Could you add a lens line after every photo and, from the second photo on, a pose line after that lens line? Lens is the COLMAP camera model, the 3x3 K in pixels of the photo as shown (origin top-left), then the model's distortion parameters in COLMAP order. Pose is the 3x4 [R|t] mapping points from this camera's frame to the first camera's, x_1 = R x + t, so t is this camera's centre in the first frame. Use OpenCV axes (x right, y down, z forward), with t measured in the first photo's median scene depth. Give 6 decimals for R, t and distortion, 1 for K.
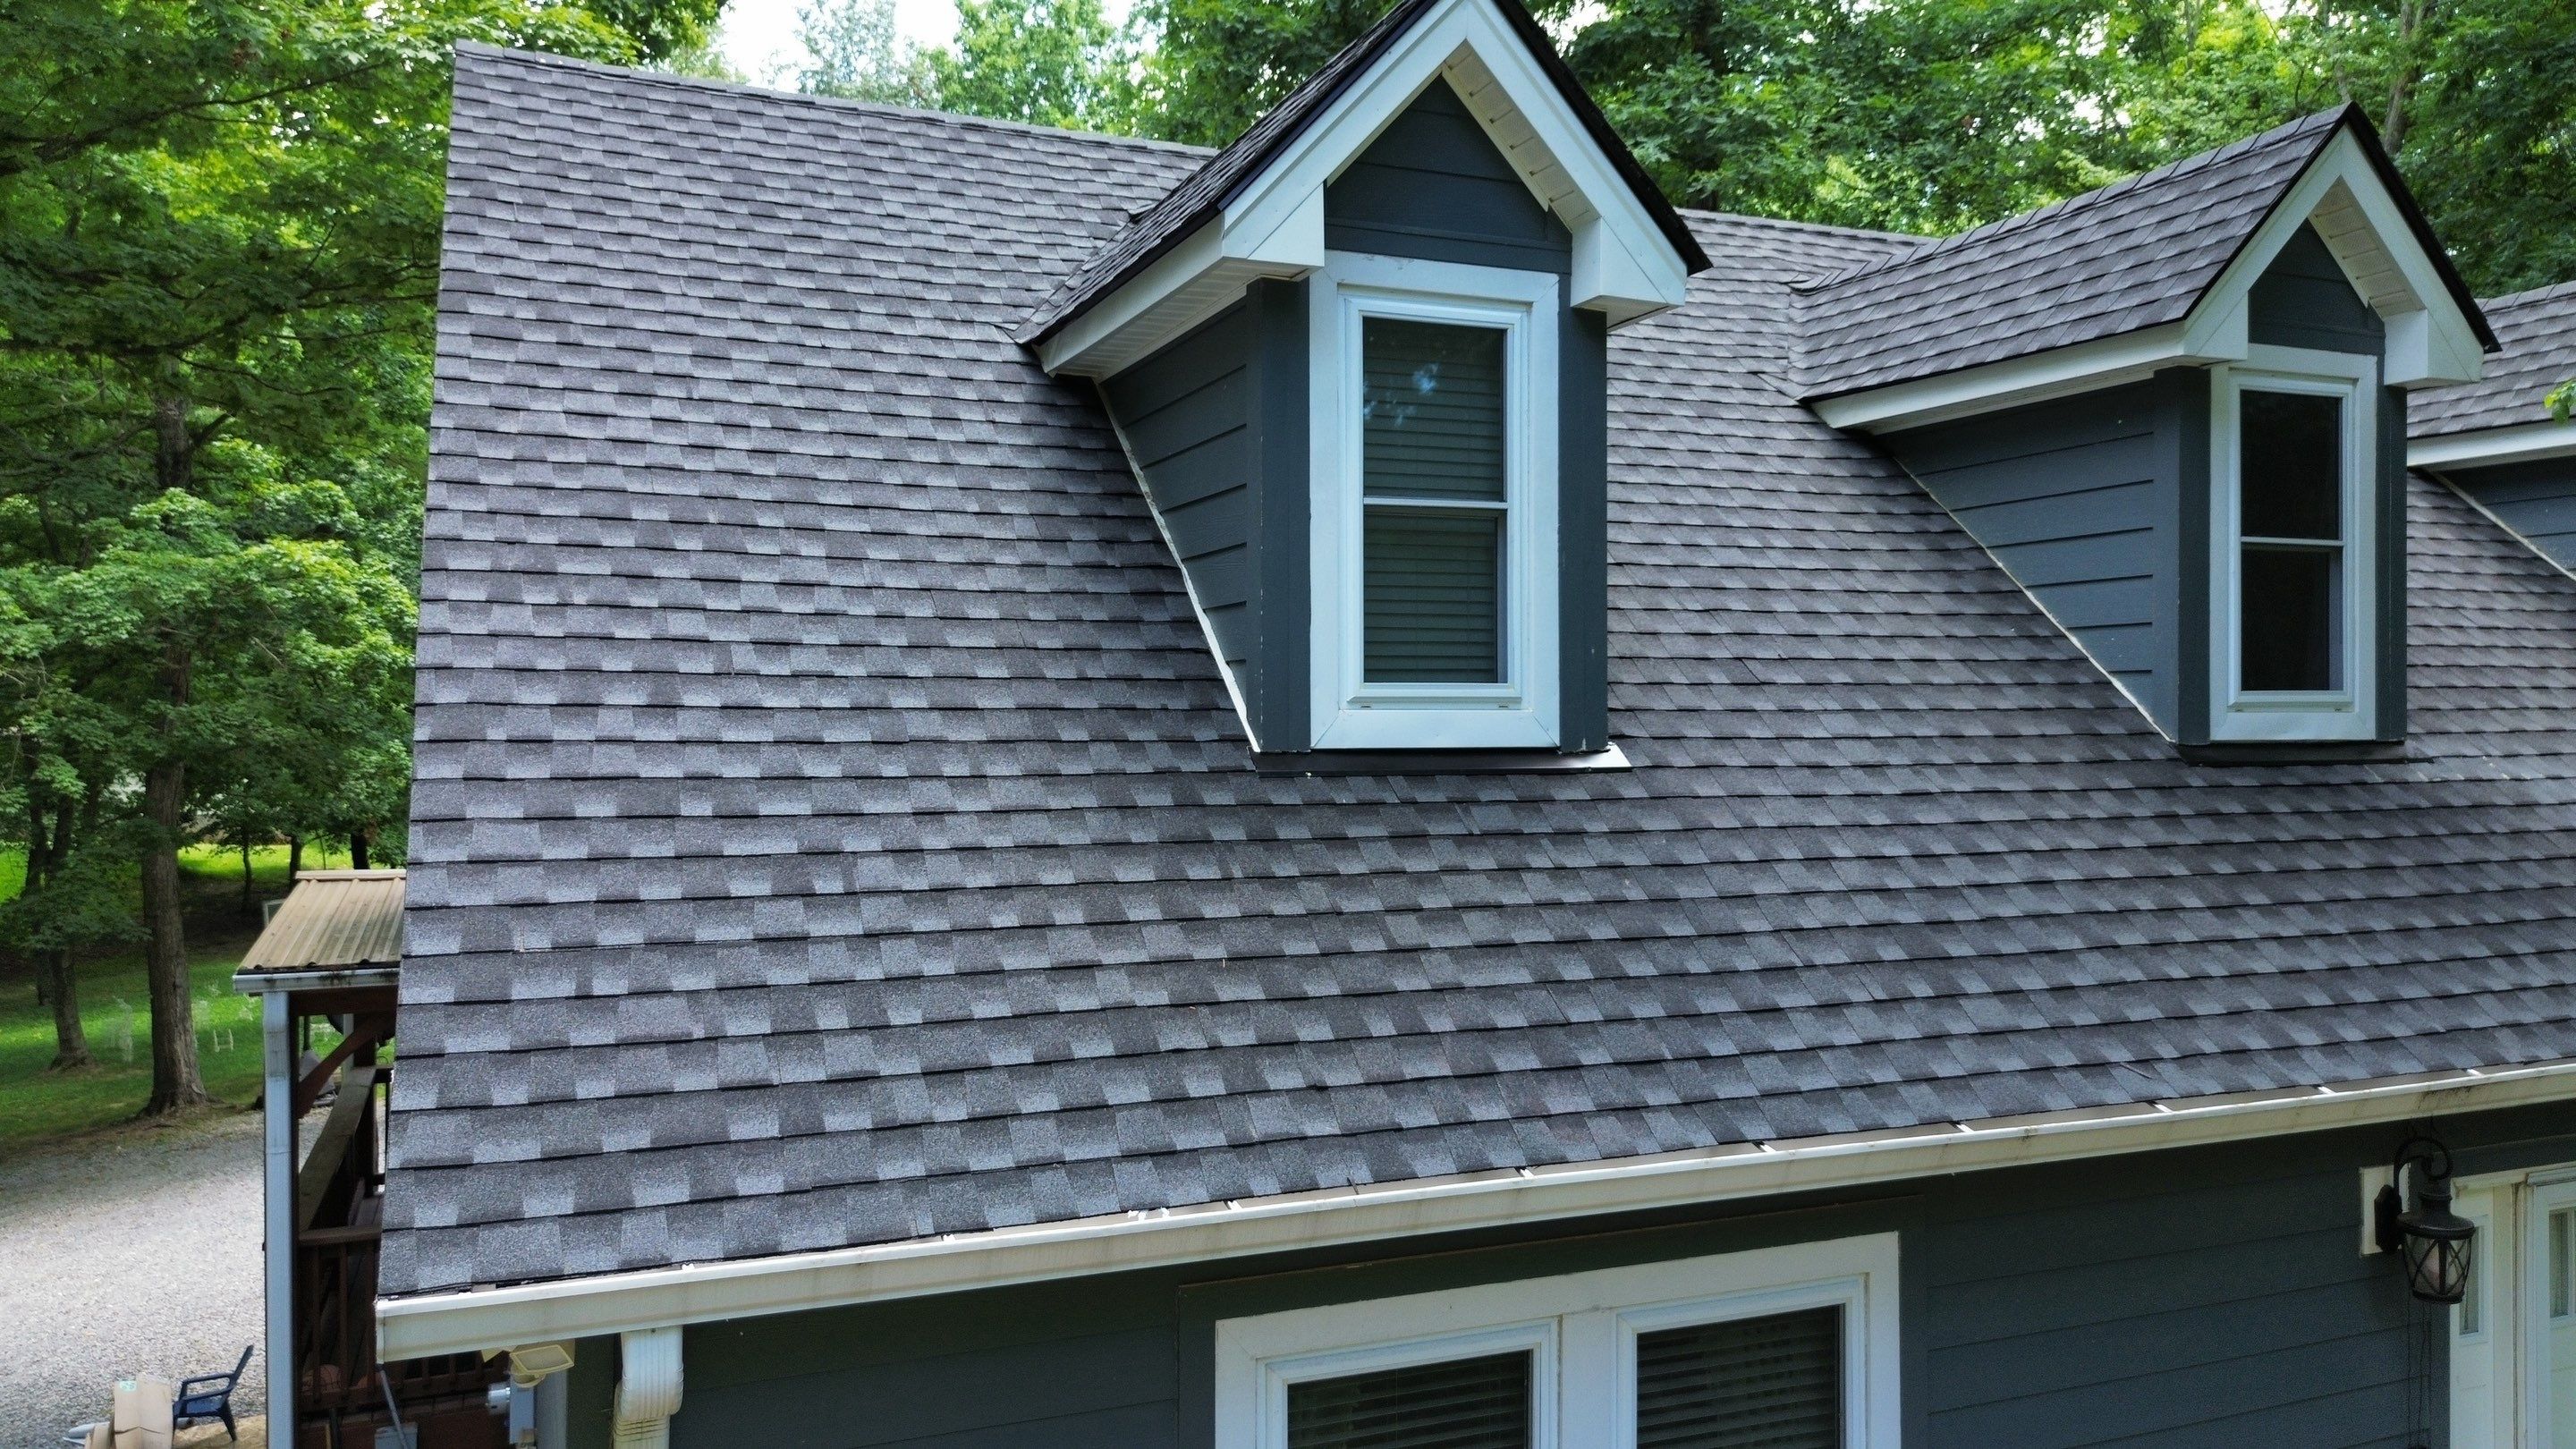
lens RADIAL K [[1811.7, 0, 1288.0], [0, 1811.7, 724.5], [0, 0, 1]] dist [0.005809, 0.001872]
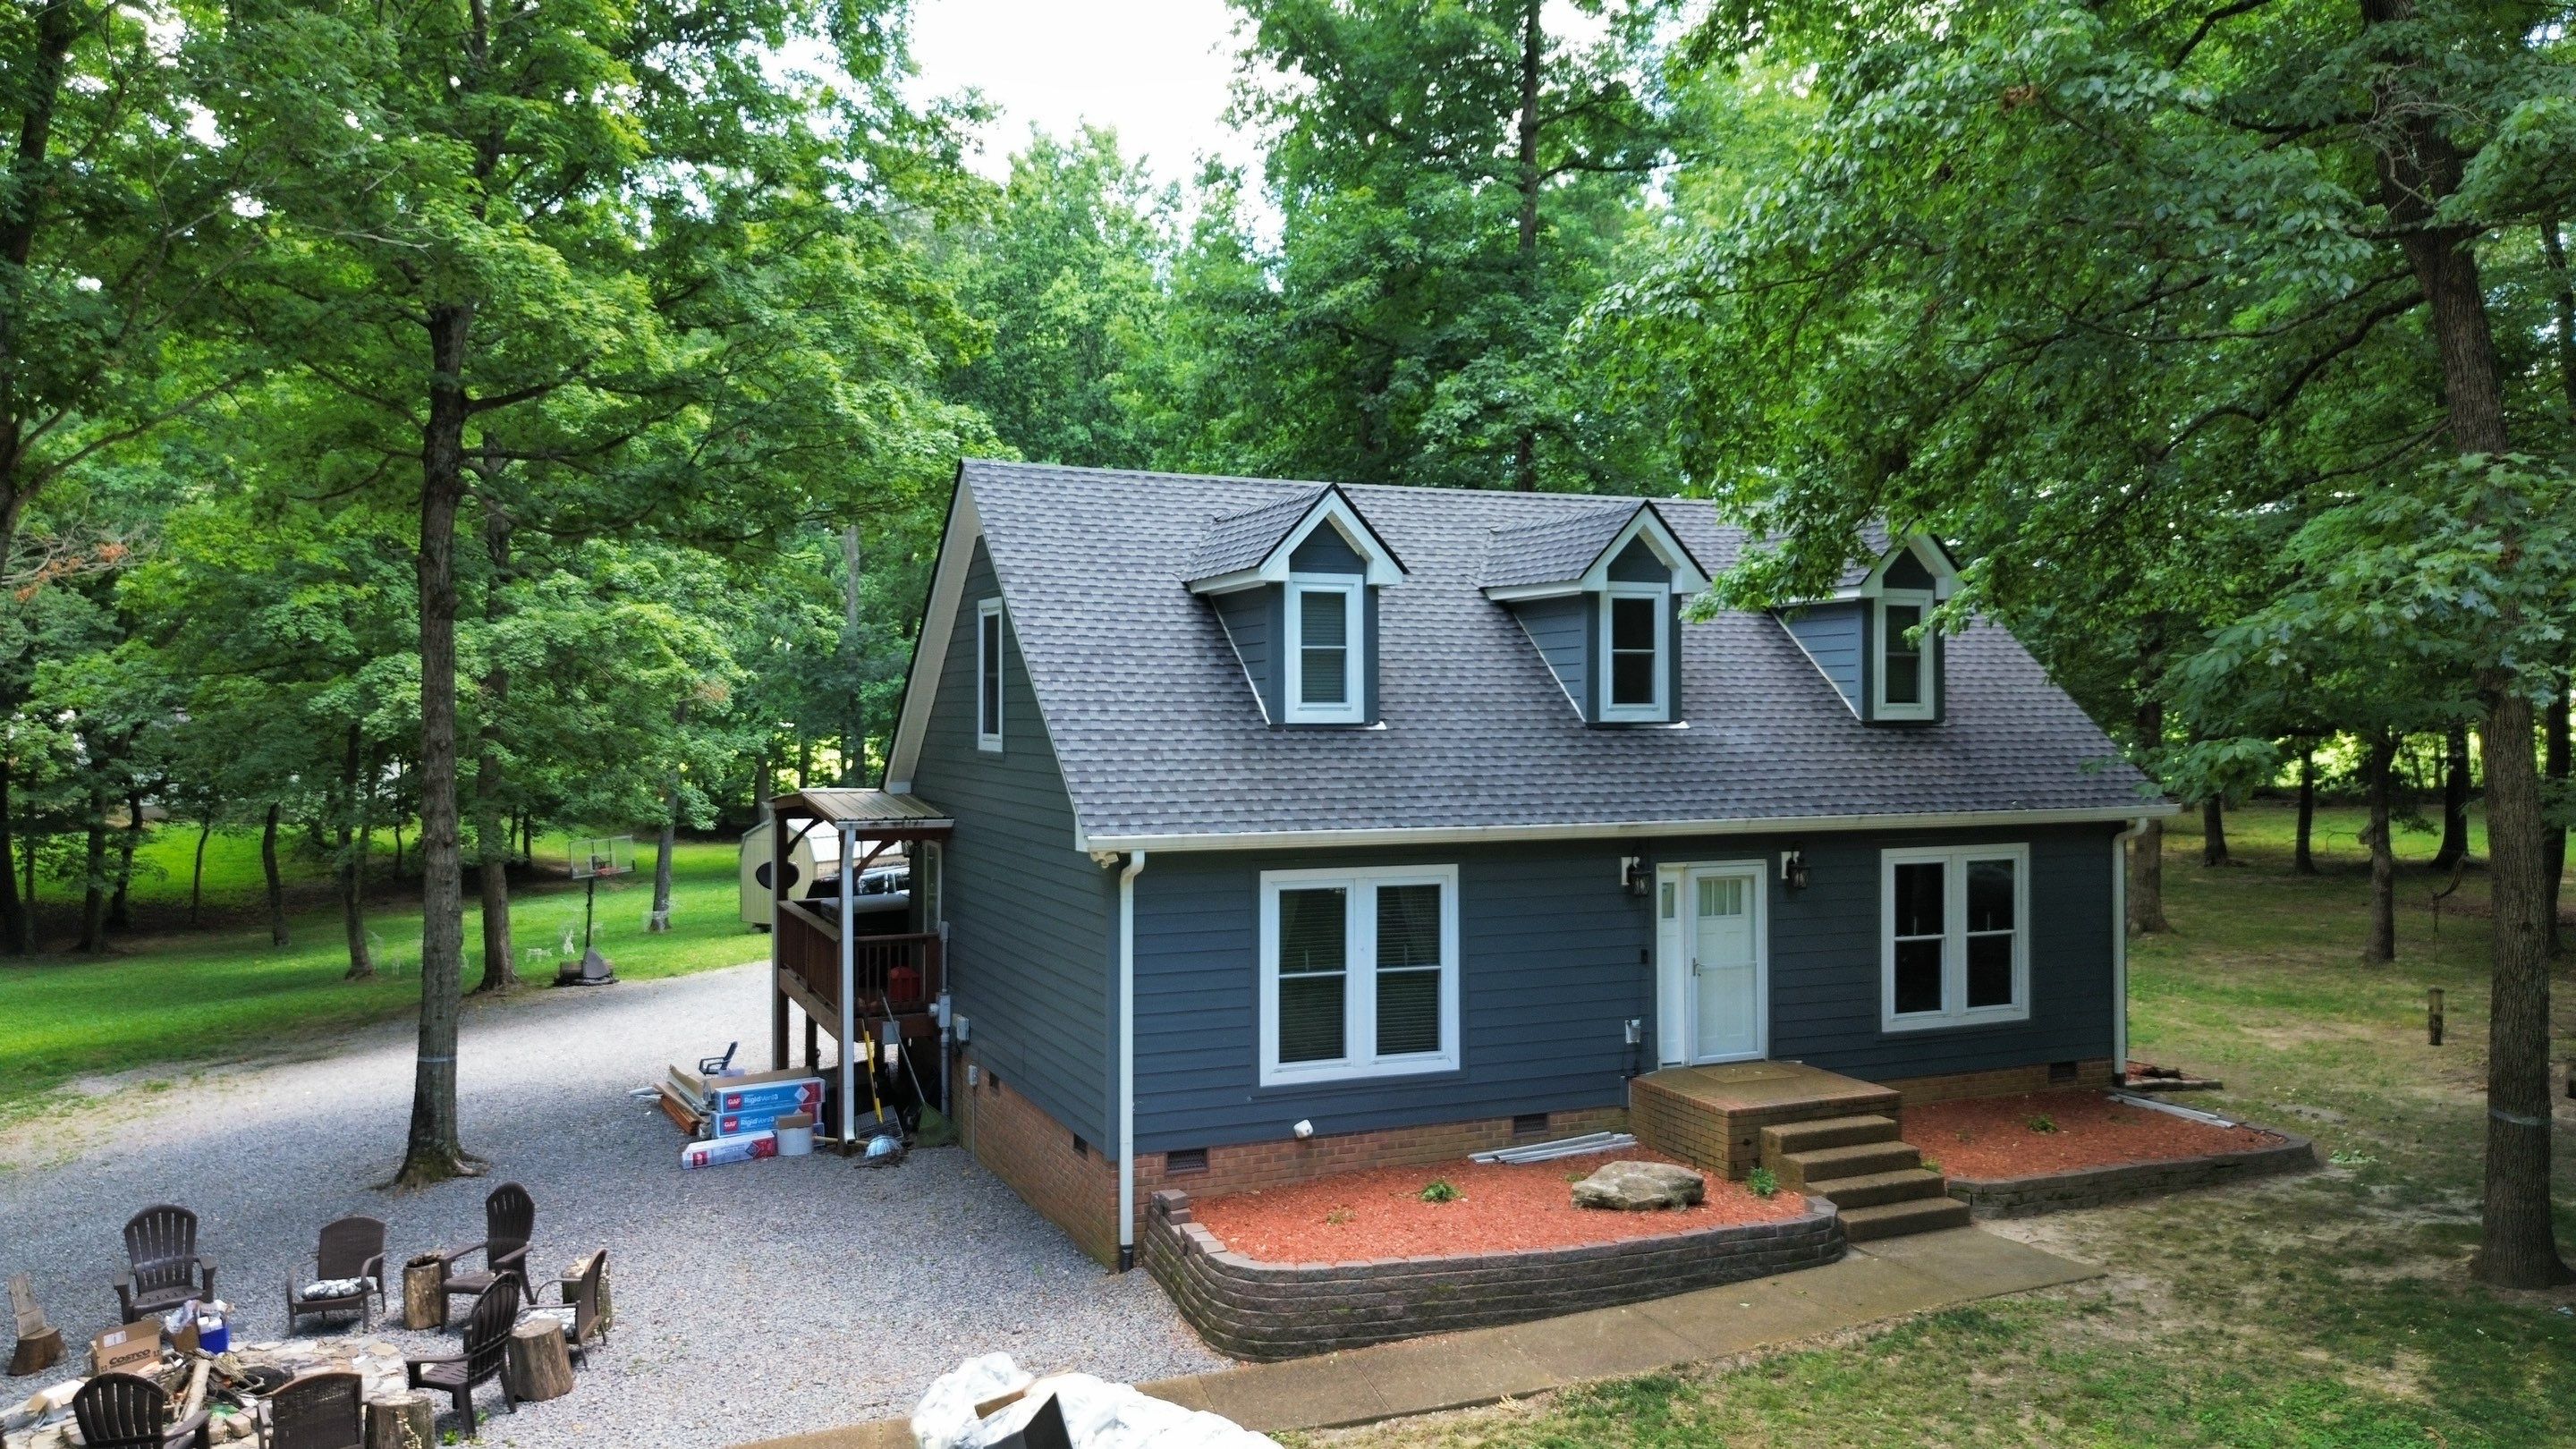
lens RADIAL K [[1811.7, 0, 1288.0], [0, 1811.7, 724.5], [0, 0, 1]] dist [0.005809, 0.001872]
pose [[0.999899, -0.001196, 0.014129, -0.027900], [0.001192, 0.999999, 0.000265, 0.014485], [-0.014130, -0.000248, 0.999900, -2.211839]]
